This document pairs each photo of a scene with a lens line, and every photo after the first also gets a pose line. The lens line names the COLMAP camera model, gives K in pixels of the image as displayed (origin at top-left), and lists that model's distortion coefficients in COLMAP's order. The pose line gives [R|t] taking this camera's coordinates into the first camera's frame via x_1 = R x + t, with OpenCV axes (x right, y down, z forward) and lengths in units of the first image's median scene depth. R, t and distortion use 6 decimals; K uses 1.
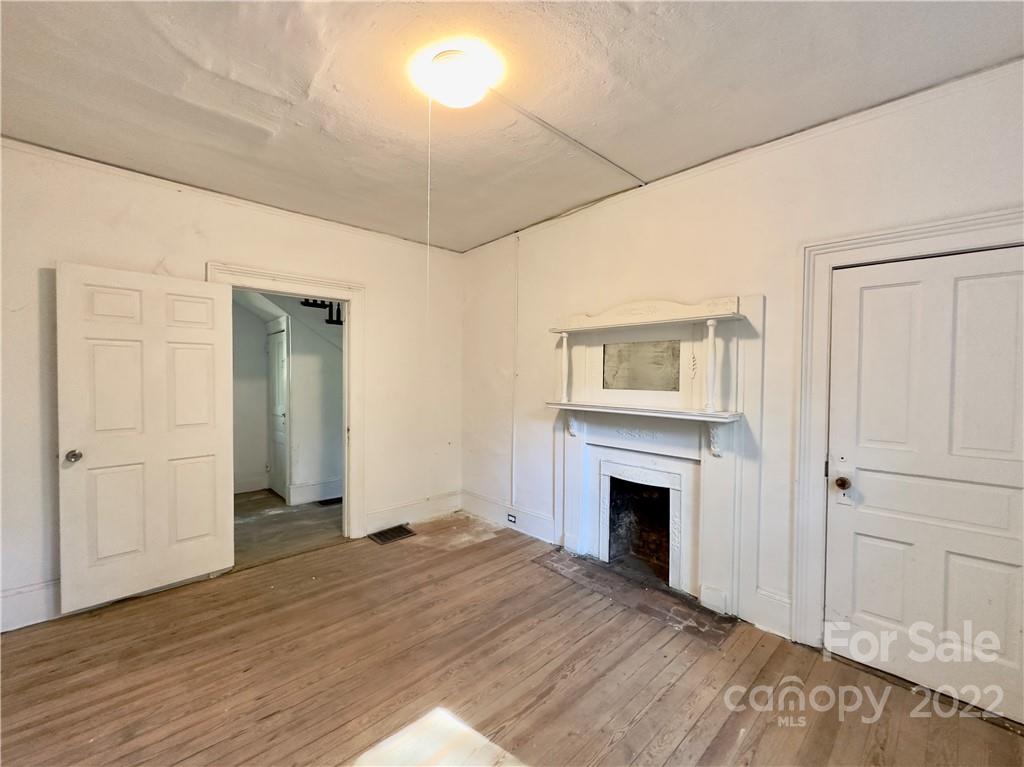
lens RADIAL K [[419.1, 0, 512.5], [0, 419.1, 385.9], [0, 0, 1]] dist [0.001108, 0.000618]
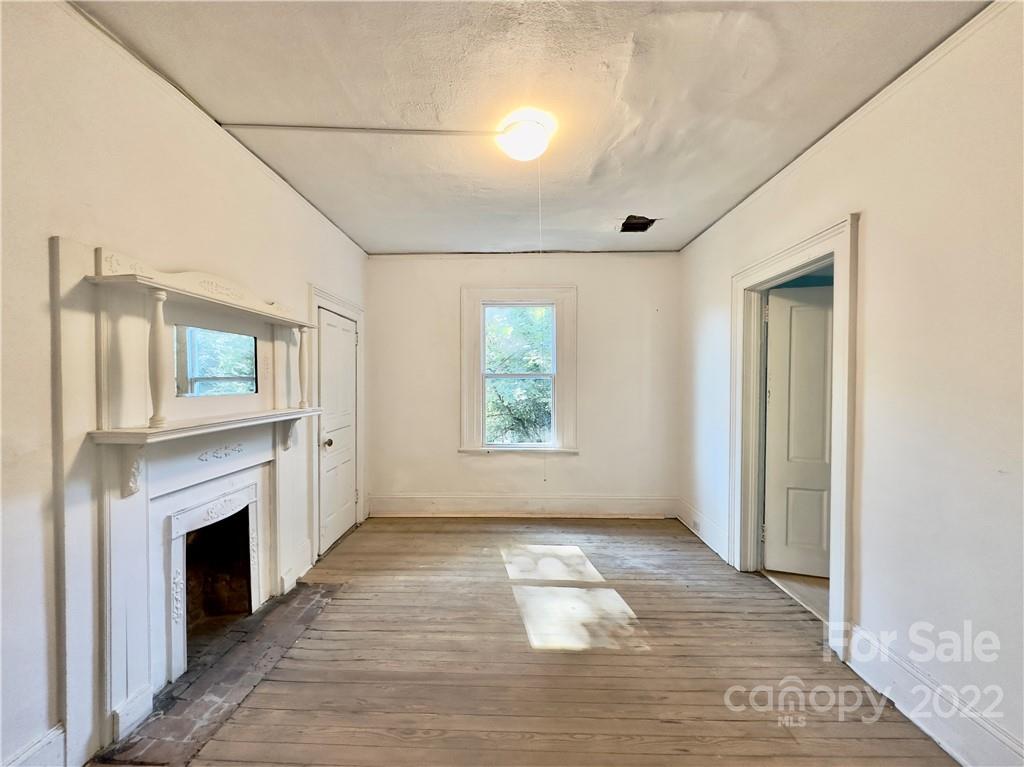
lens RADIAL K [[419.1, 0, 510.8], [0, 419.1, 388.2], [0, 0, 1]] dist [0.001108, 0.000618]
pose [[-0.712473, -0.021862, 0.701359, -0.657149], [0.011780, 0.999001, 0.043106, -0.031440], [-0.701600, 0.038974, -0.711504, 1.289277]]
